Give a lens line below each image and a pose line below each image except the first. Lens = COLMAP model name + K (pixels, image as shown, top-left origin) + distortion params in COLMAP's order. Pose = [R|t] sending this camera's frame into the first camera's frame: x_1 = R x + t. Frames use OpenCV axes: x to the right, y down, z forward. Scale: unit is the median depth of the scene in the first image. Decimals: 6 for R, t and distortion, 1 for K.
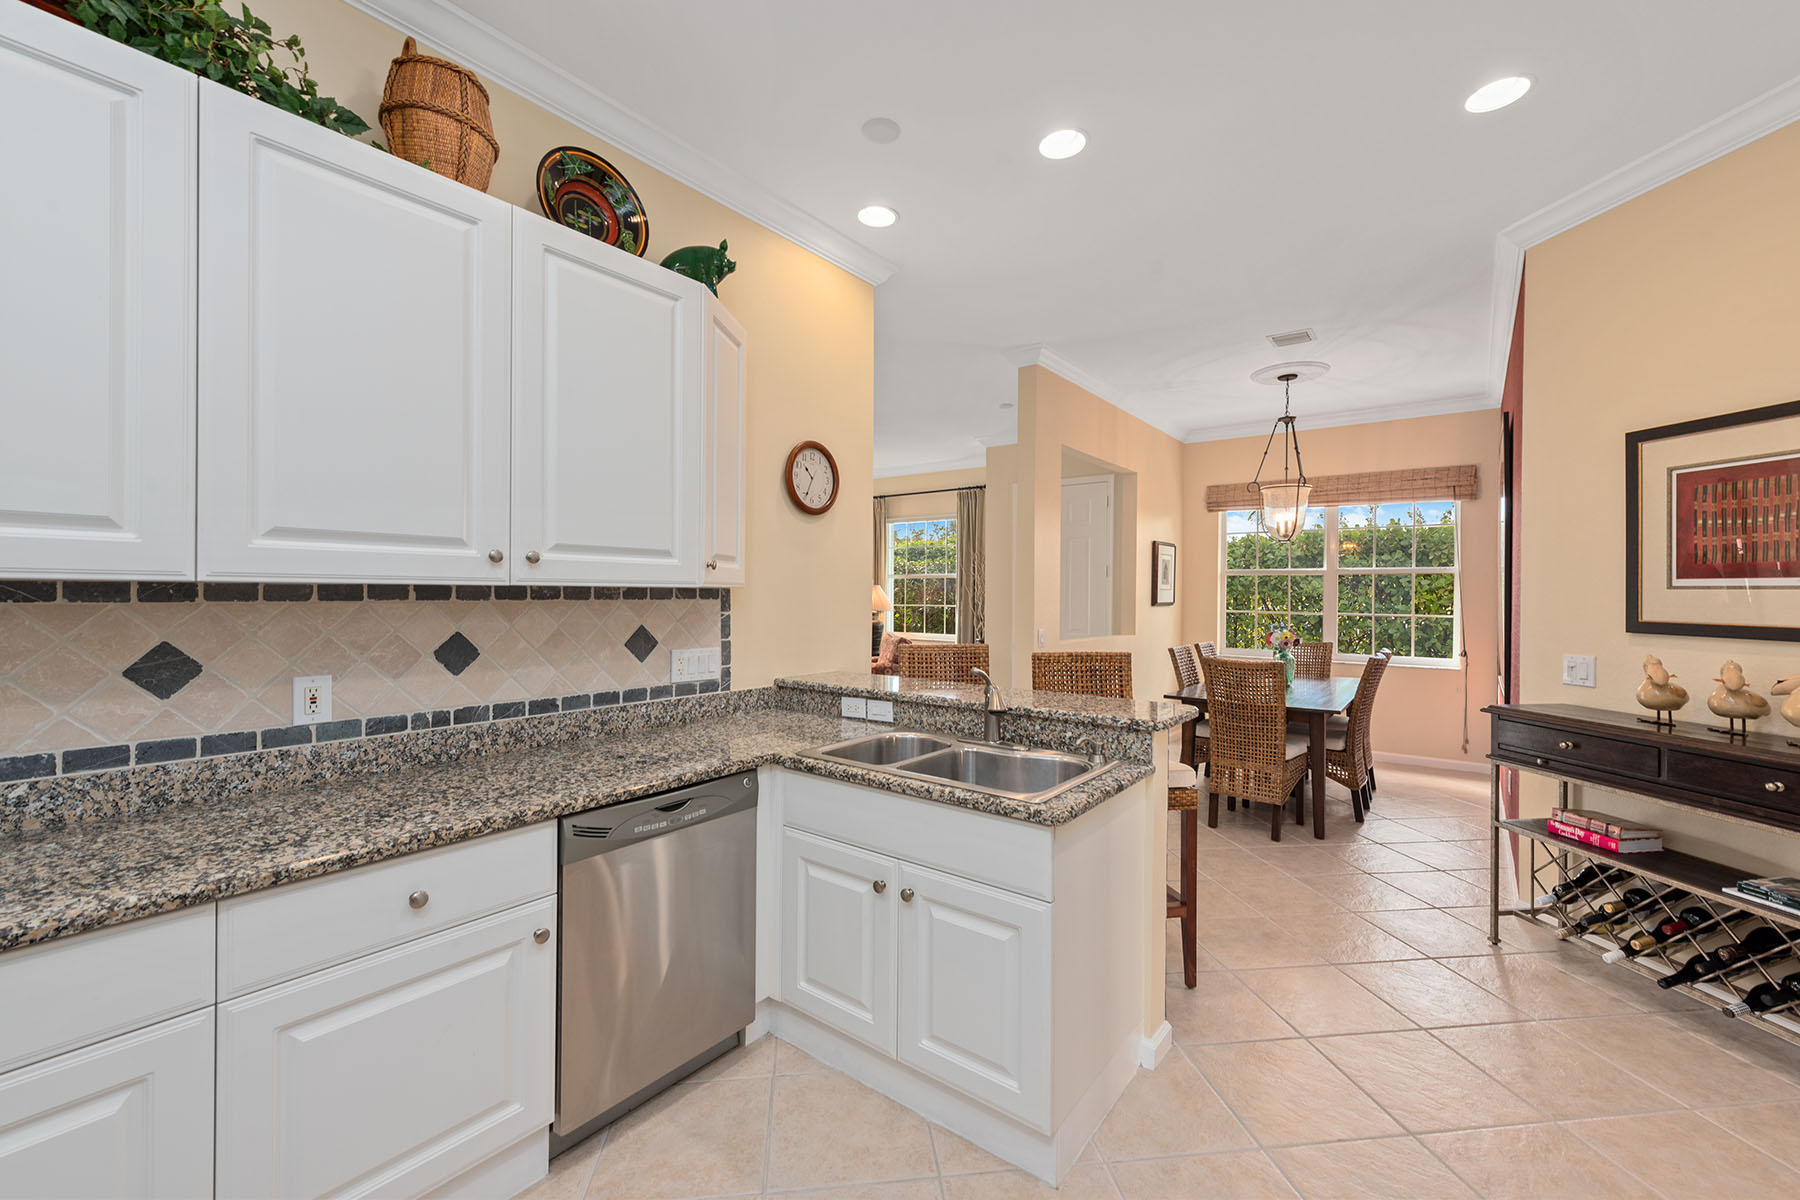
lens RADIAL K [[739.1, 0, 880.2], [0, 739.1, 600.6], [0, 0, 1]] dist [-0.001849, -0.000124]
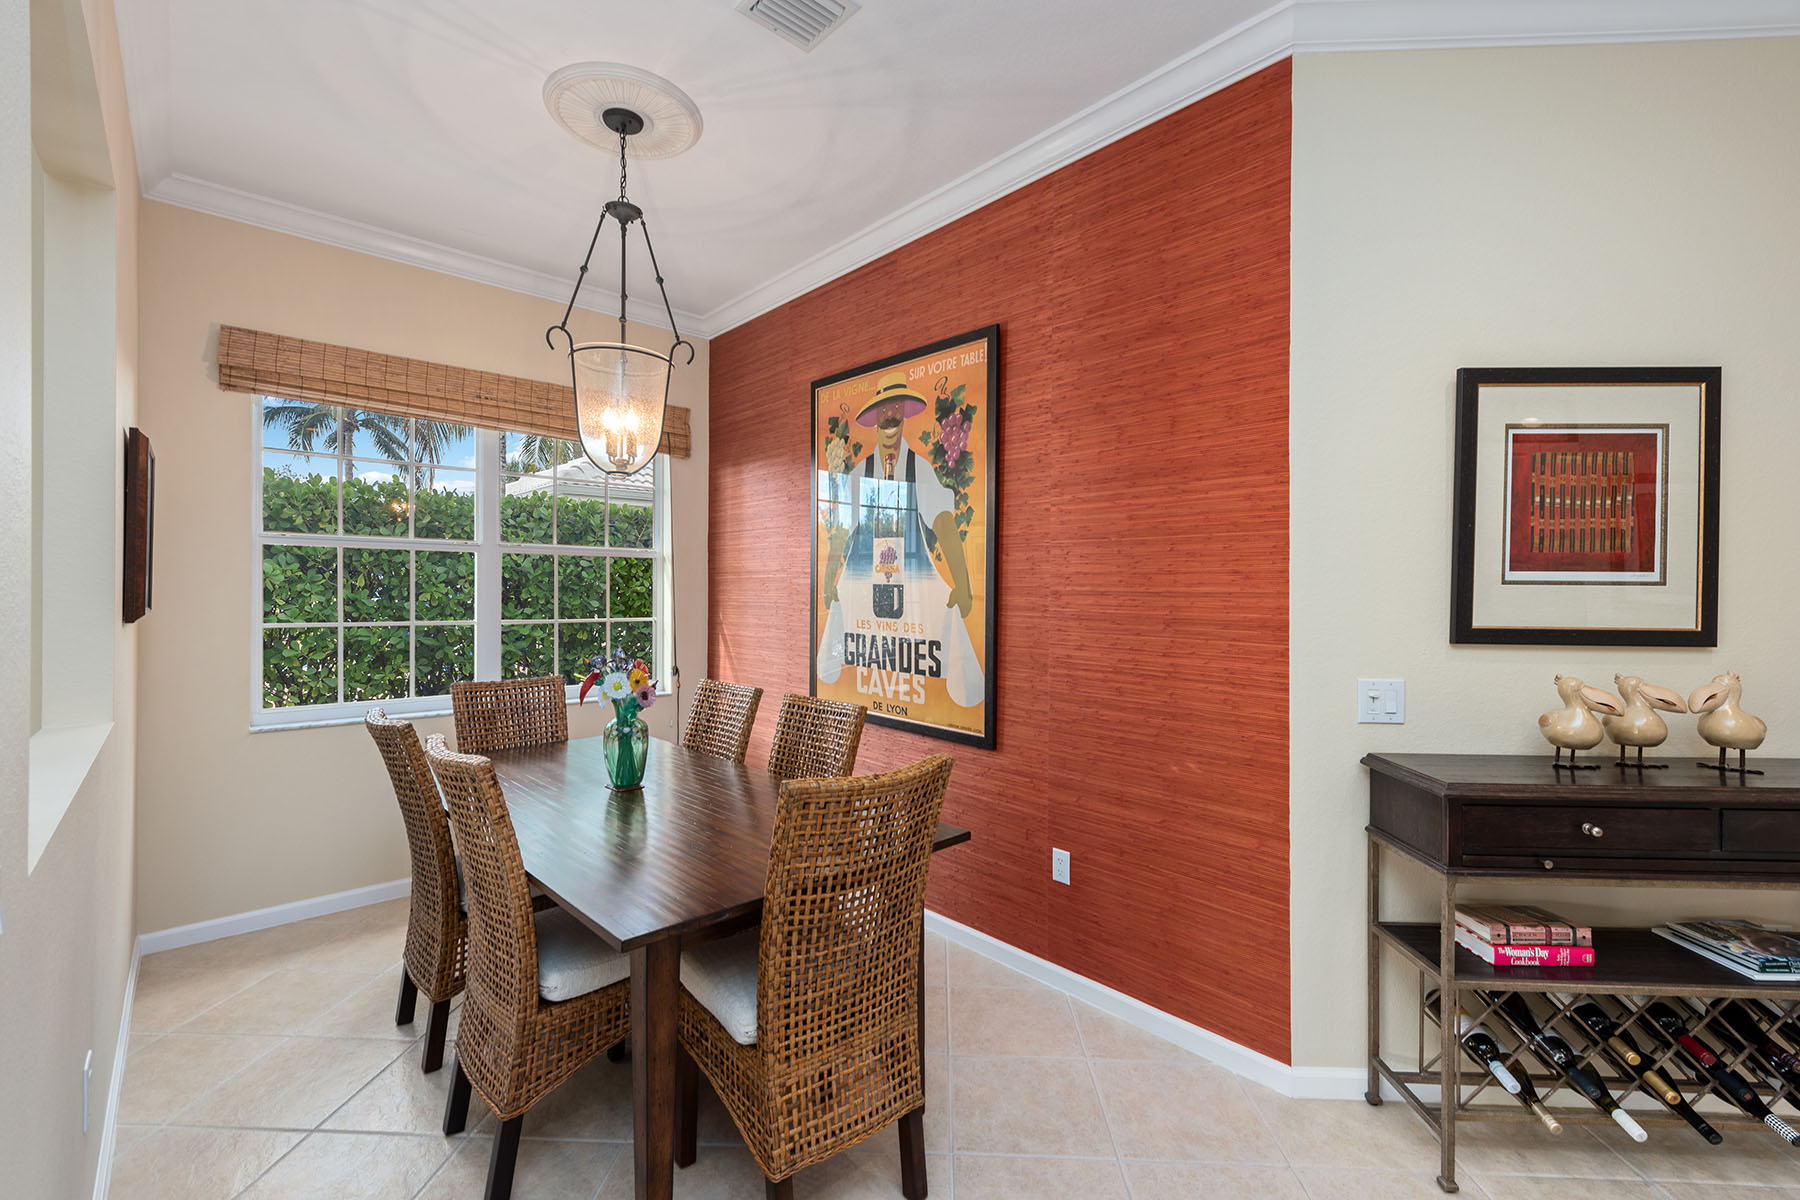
lens RADIAL K [[777.7, 0, 902.6], [0, 777.7, 590.8], [0, 0, 1]] dist [0.014712, -0.007974]
pose [[0.150516, -0.004040, 0.988599, 0.078446], [0.005545, 0.999979, 0.003242, -0.006604], [-0.988592, 0.004994, 0.150535, 0.659273]]
